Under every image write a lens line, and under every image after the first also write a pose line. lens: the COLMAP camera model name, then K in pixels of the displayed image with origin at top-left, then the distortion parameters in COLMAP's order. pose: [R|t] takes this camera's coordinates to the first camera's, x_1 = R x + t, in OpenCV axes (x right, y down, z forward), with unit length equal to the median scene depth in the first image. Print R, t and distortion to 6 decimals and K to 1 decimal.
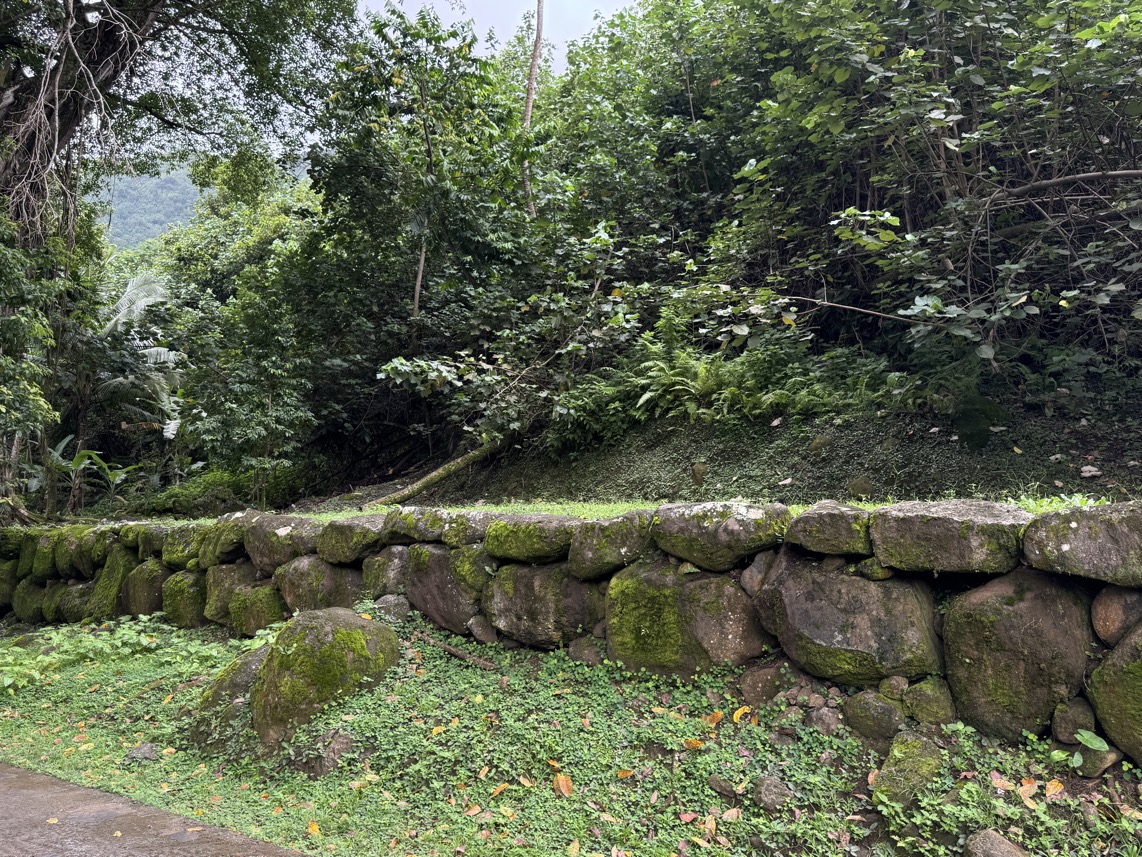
lens RADIAL K [[935.2, 0, 571.5], [0, 935.2, 451.7], [0, 0, 1]] dist [0.048600, -0.093322]
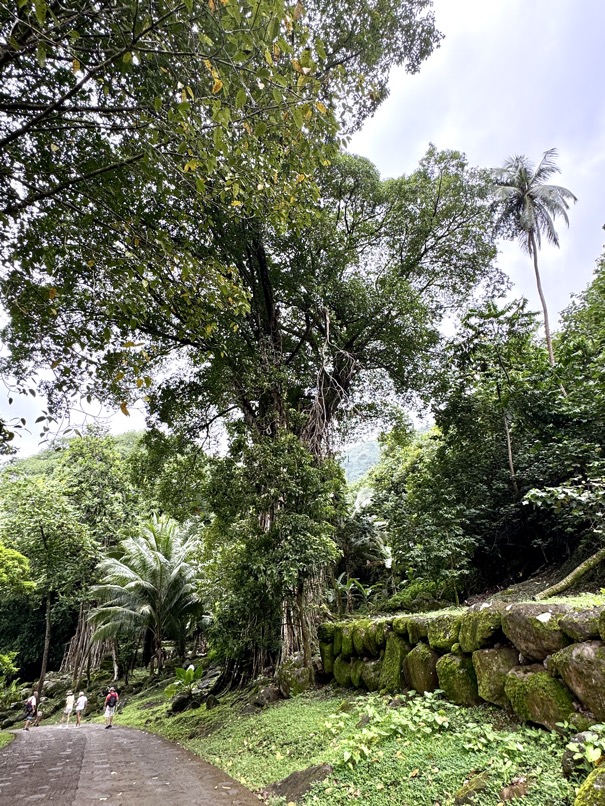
lens RADIAL K [[445.1, 0, 302.5], [0, 445.1, 403.0], [0, 0, 1]] dist [0.004441, 0.000410]
pose [[0.839262, -0.276295, -0.468294, -0.114832], [0.090725, 0.920354, -0.380417, 0.012539], [0.536104, 0.276784, 0.797485, 0.170750]]
